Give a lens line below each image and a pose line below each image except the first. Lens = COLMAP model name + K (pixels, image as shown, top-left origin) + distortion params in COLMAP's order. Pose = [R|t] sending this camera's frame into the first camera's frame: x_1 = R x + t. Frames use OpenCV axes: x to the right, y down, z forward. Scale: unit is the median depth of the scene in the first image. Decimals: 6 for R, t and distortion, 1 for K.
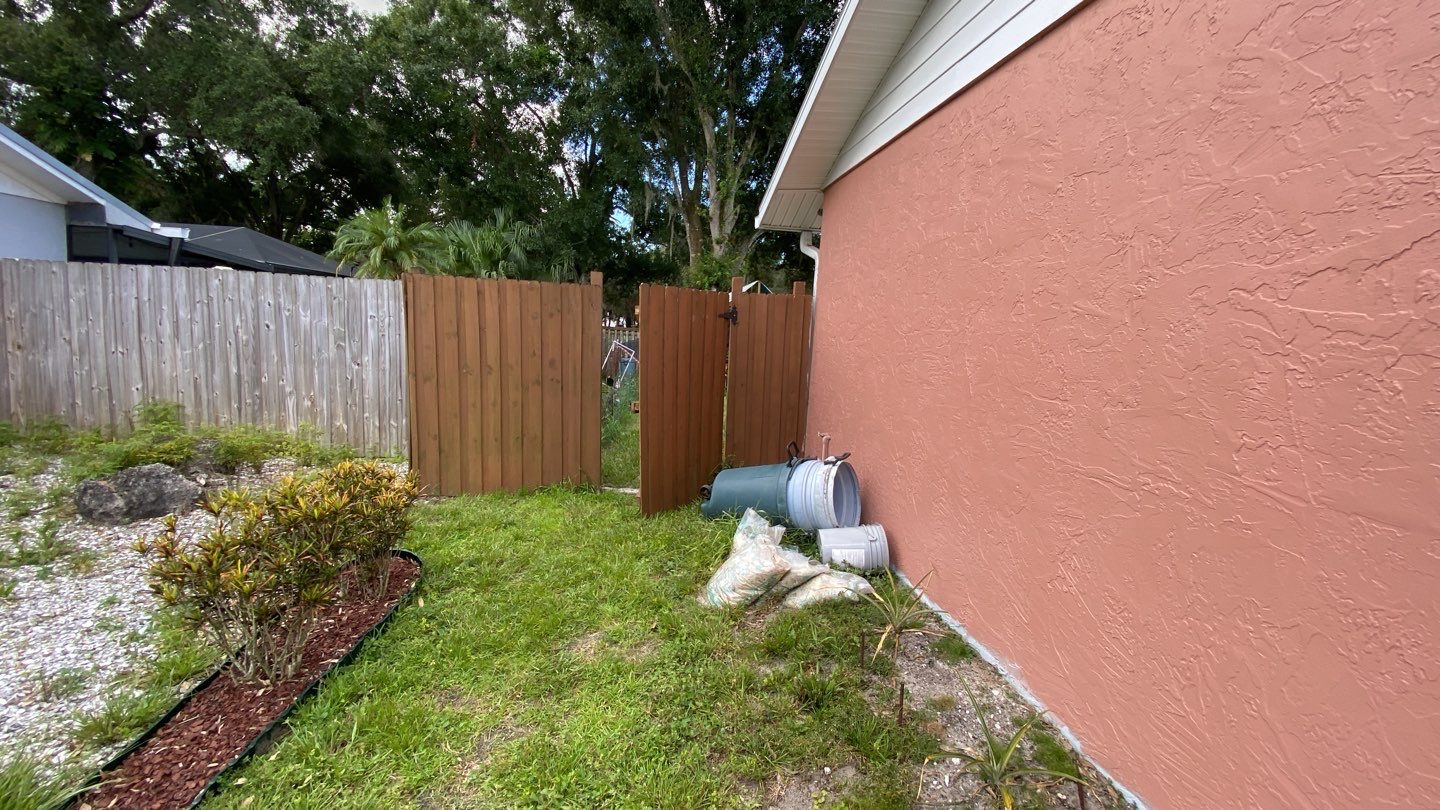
lens RADIAL K [[587.8, 0, 715.1], [0, 587.8, 405.2], [0, 0, 1]] dist [0.018922, -0.019509]
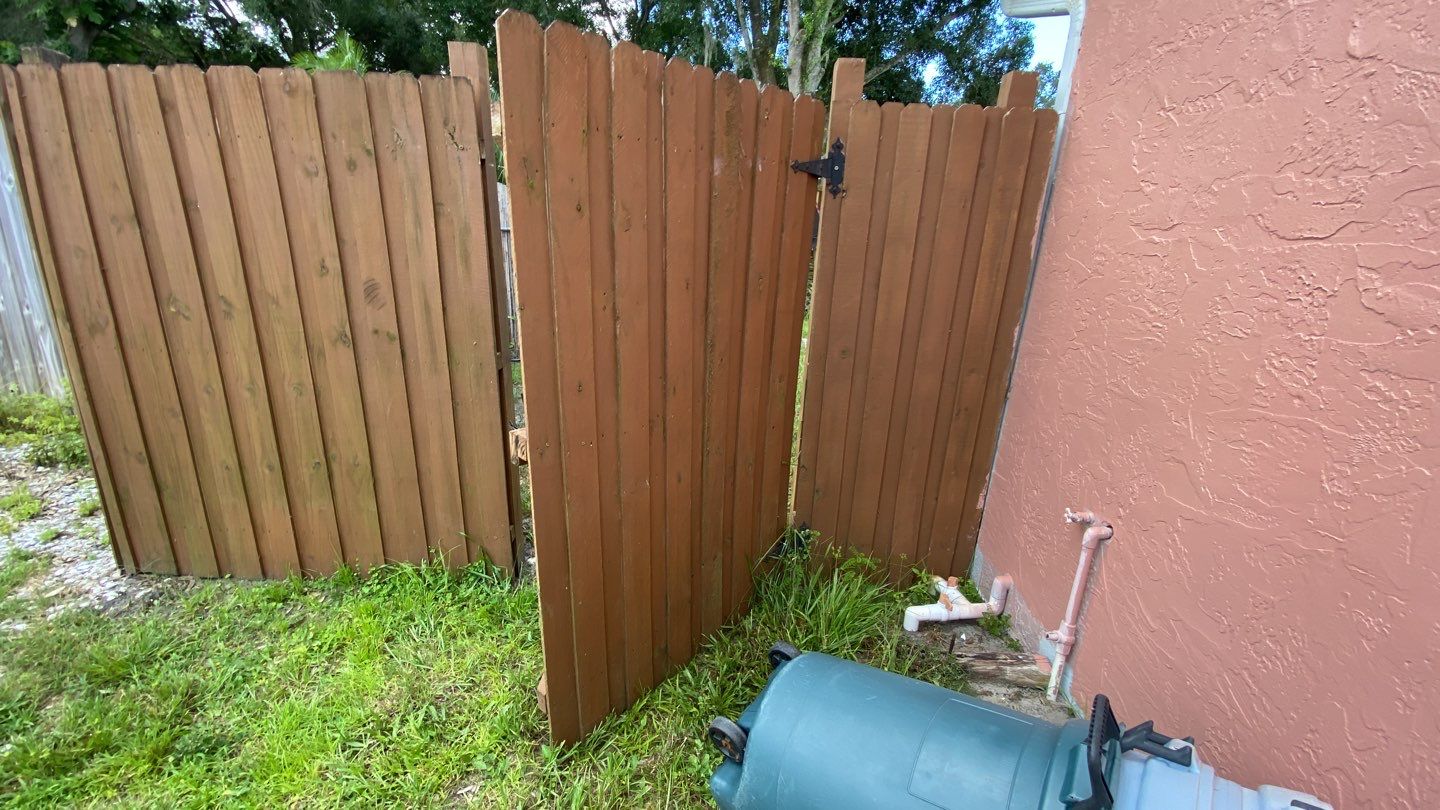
lens RADIAL K [[587.8, 0, 715.1], [0, 587.8, 405.2], [0, 0, 1]] dist [0.018922, -0.019509]
pose [[0.992662, 0.040255, -0.114028, 0.005601], [-0.021242, 0.986350, 0.163289, -0.065414], [0.119045, -0.159669, 0.979966, 0.614579]]
